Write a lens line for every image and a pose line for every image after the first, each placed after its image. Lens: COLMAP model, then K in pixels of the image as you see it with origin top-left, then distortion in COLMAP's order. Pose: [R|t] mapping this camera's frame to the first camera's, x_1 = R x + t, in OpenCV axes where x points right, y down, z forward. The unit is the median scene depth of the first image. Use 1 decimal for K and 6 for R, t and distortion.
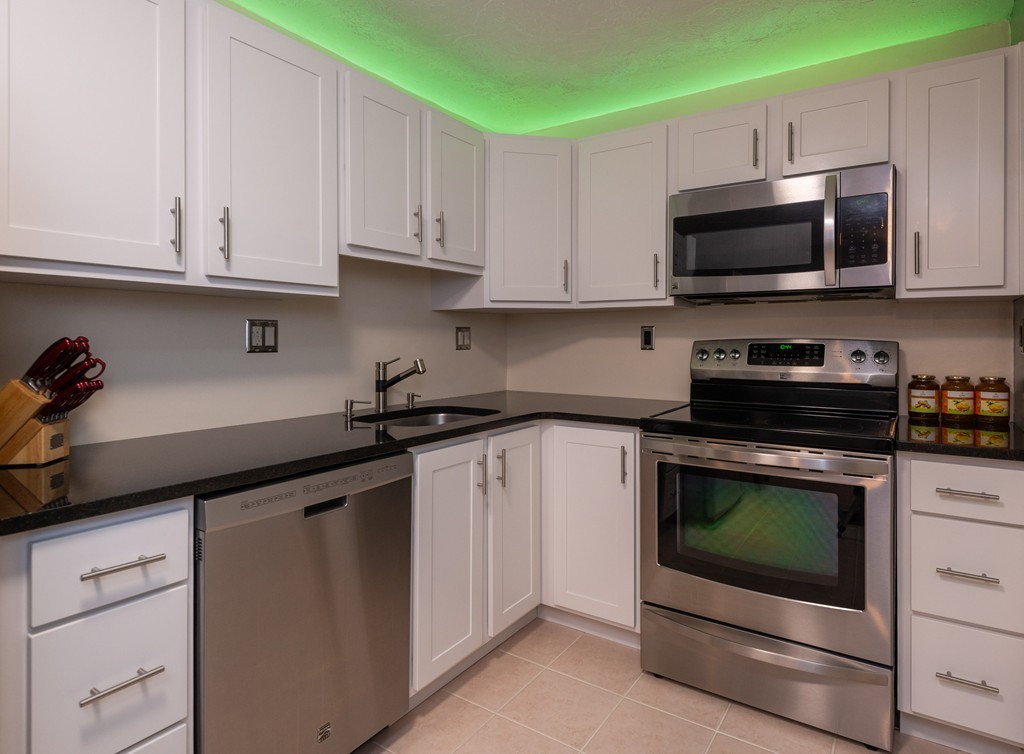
lens RADIAL K [[572.9, 0, 527.6], [0, 572.9, 340.6], [0, 0, 1]] dist [0.000769, -0.001699]
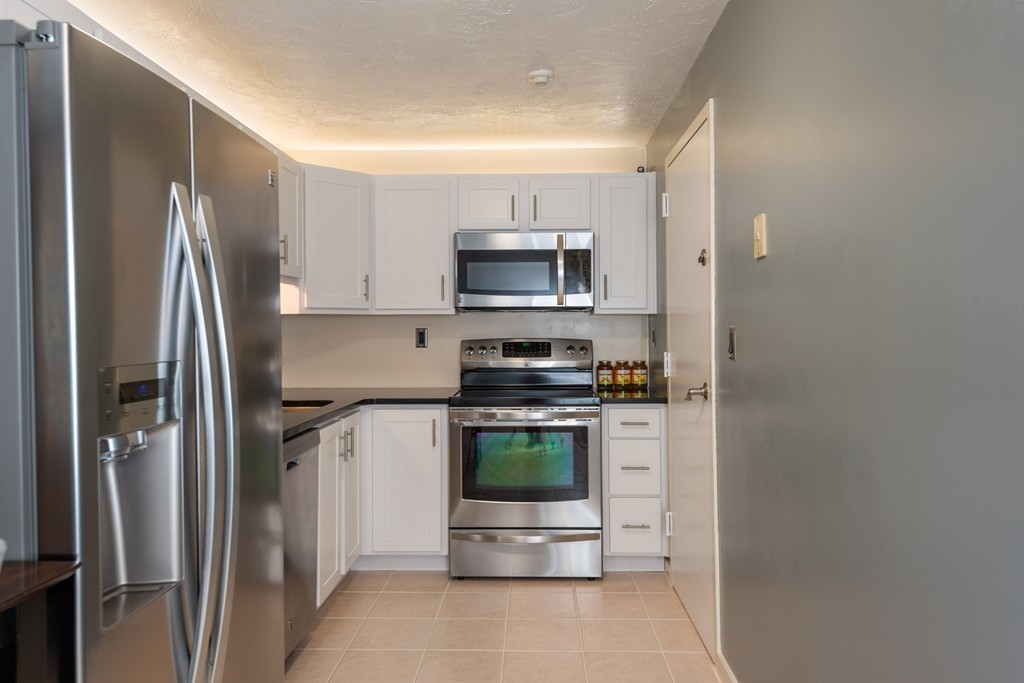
lens RADIAL K [[714.1, 0, 516.8], [0, 714.1, 330.6], [0, 0, 1]] dist [0.019461, -0.004261]
pose [[0.847598, -0.005225, 0.530612, -0.578437], [0.006162, 0.999981, 0.000004, -0.025535], [-0.530602, 0.003266, 0.847615, -0.560056]]
